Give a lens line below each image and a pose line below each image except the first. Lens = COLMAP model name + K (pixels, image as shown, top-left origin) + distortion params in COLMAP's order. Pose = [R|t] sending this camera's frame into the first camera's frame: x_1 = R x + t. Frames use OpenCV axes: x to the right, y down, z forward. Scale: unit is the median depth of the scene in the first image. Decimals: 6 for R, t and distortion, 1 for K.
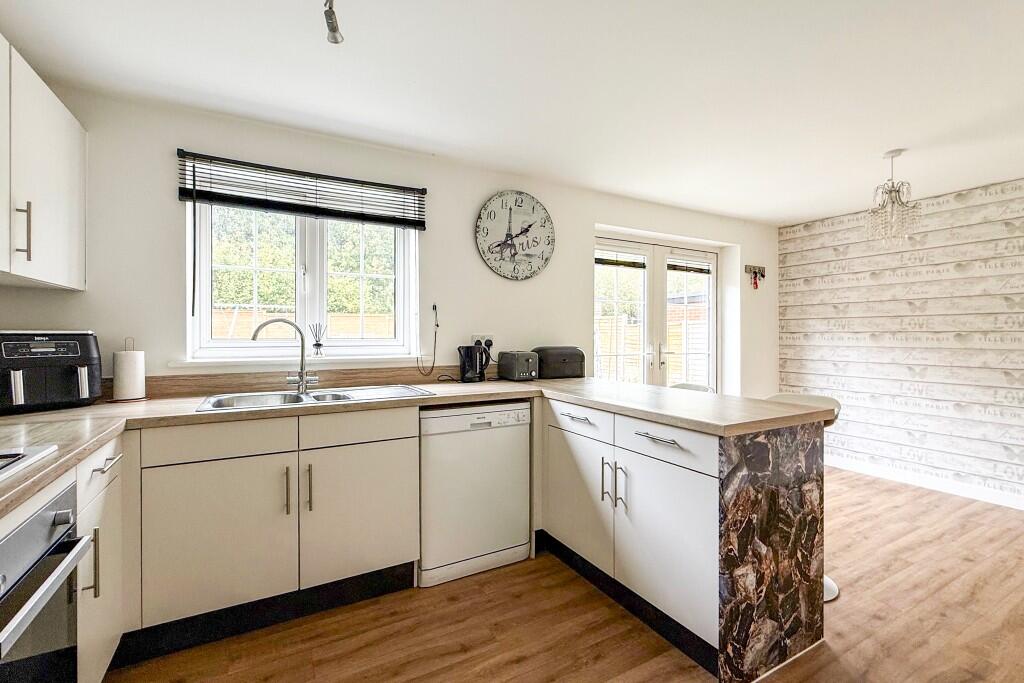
lens RADIAL K [[442.4, 0, 510.1], [0, 442.4, 334.9], [0, 0, 1]] dist [0.000137, 0.000310]
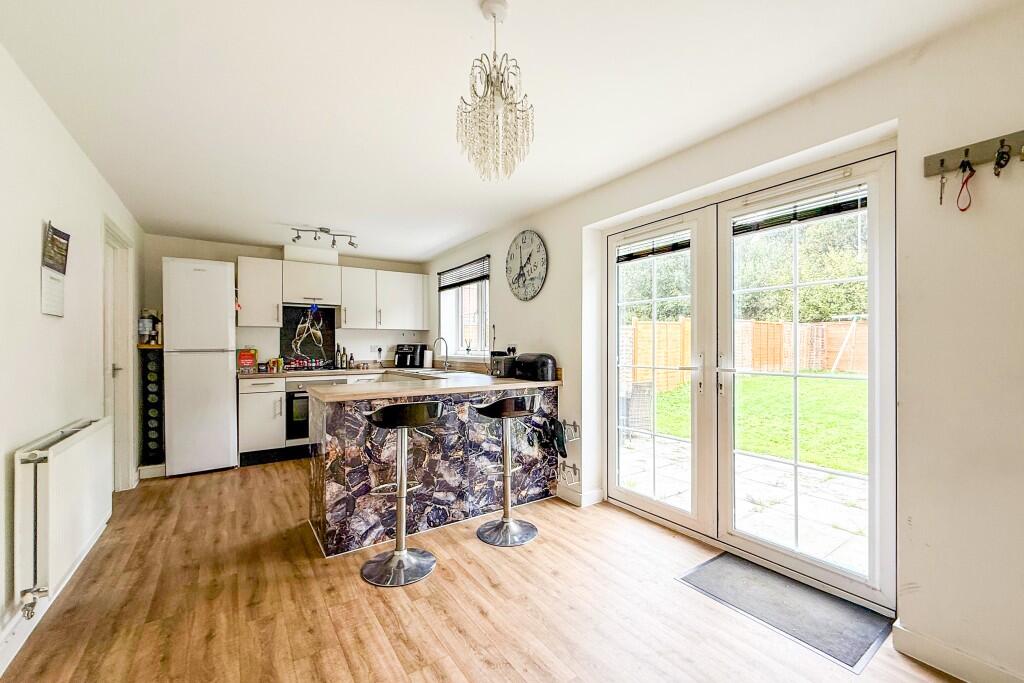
lens RADIAL K [[412.2, 0, 511.0], [0, 412.2, 349.4], [0, 0, 1]] dist [-0.000114, -0.000006]
pose [[0.099377, 0.004426, -0.995040, 1.310301], [-0.000889, 0.999990, 0.004360, 0.012622], [0.995049, 0.000451, 0.099380, 0.921905]]
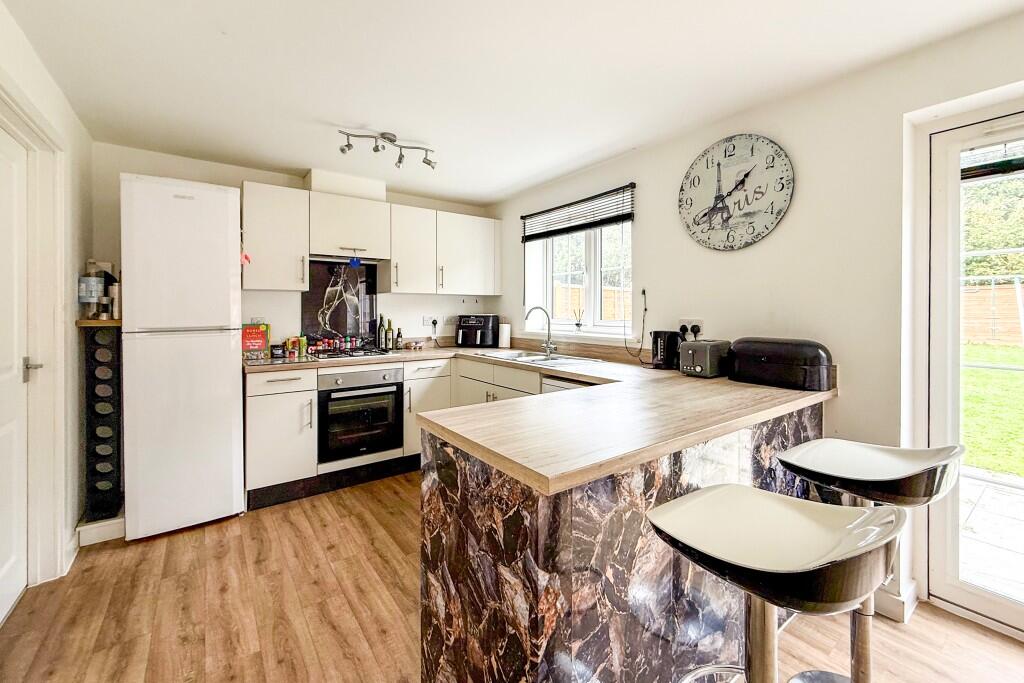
lens RADIAL K [[420.1, 0, 514.1], [0, 420.1, 312.3], [0, 0, 1]] dist [-0.000017, 0.000238]
pose [[0.136380, 0.003297, -0.990651, 0.769757], [-0.003426, 0.999990, 0.002857, -0.016532], [0.990651, 0.003005, 0.136390, 0.569414]]
